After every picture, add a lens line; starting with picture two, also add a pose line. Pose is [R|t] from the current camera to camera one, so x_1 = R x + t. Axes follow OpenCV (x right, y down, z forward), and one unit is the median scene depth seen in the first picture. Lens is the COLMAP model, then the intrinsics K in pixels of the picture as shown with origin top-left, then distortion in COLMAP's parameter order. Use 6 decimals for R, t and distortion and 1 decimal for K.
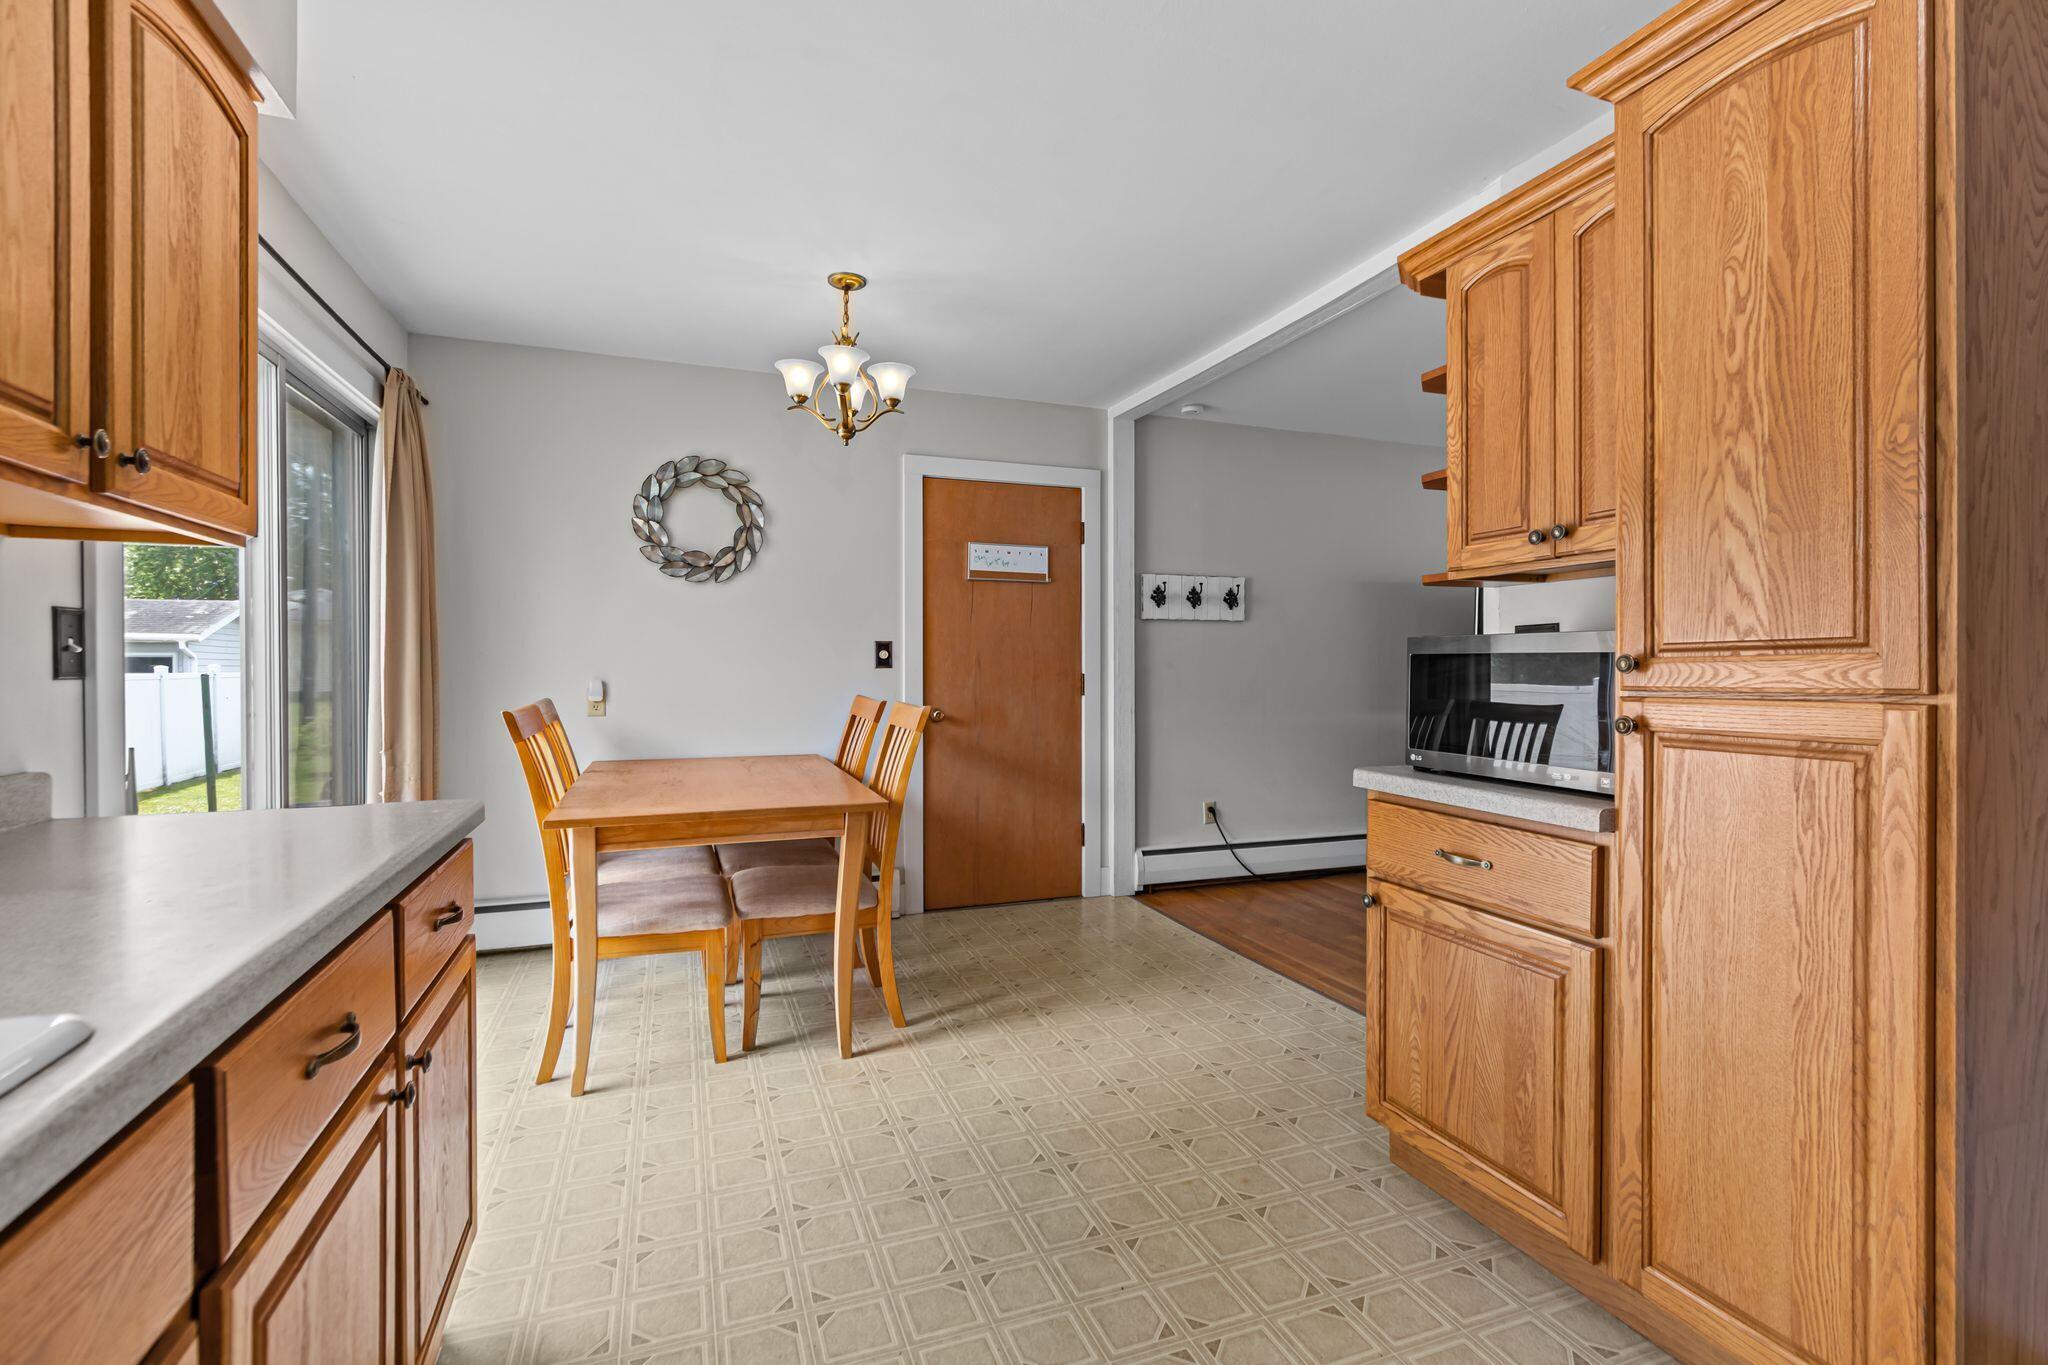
lens RADIAL K [[928.9, 0, 1028.4], [0, 928.9, 674.8], [0, 0, 1]] dist [0.001344, -0.000972]
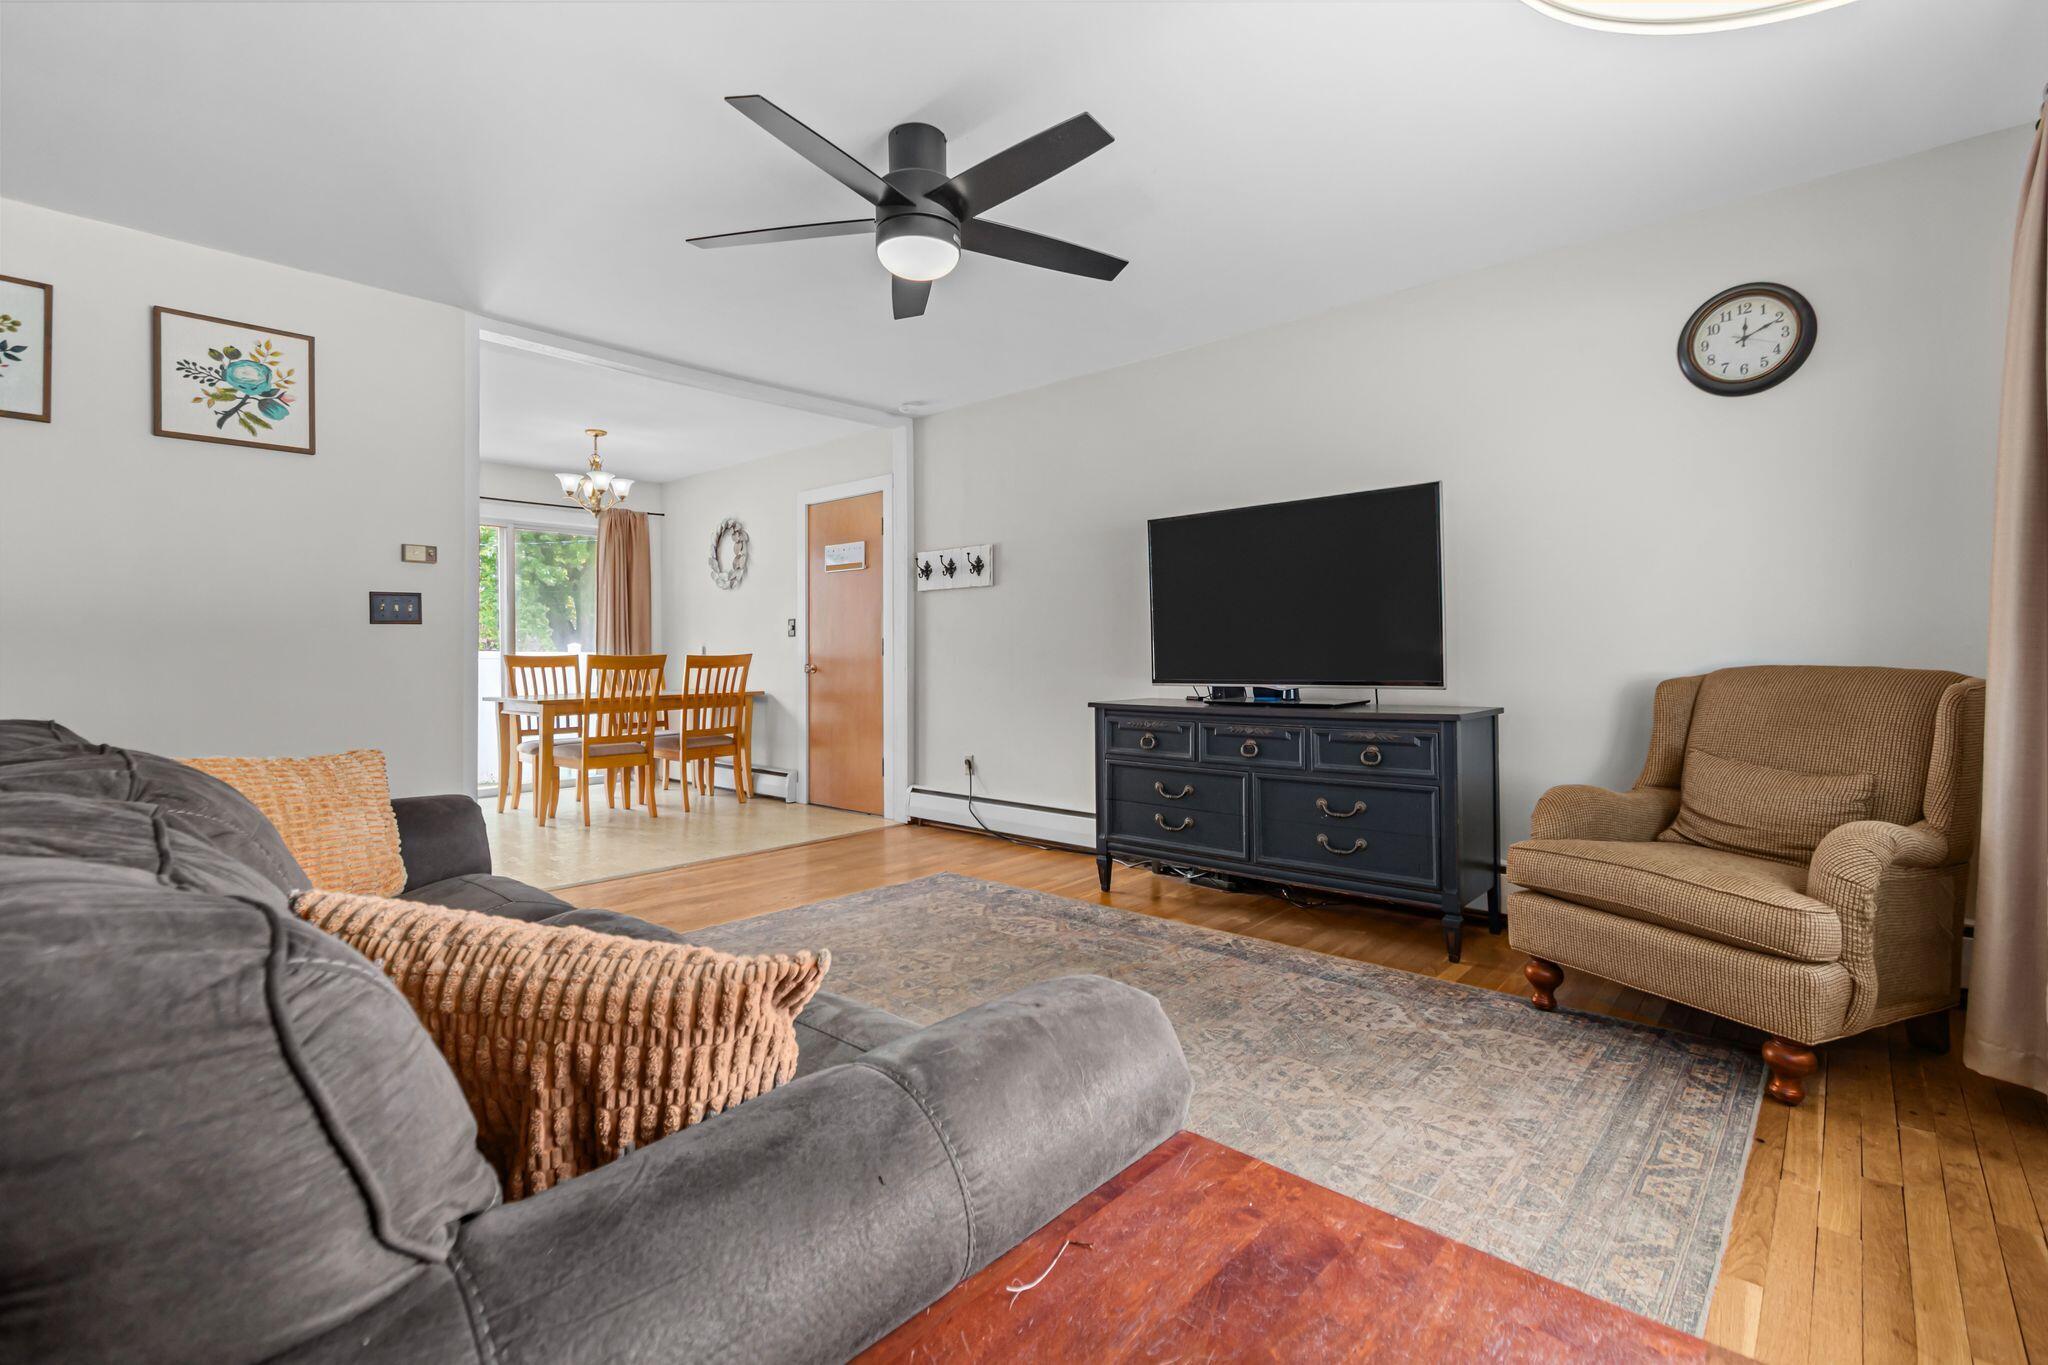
lens RADIAL K [[928.9, 0, 1024.2], [0, 928.9, 667.1], [0, 0, 1]] dist [0.001344, -0.000972]
pose [[0.460470, 0.002273, -0.887672, 1.216041], [-0.007187, 0.999973, -0.001168, 0.035629], [0.887646, 0.006918, 0.460474, 0.572325]]
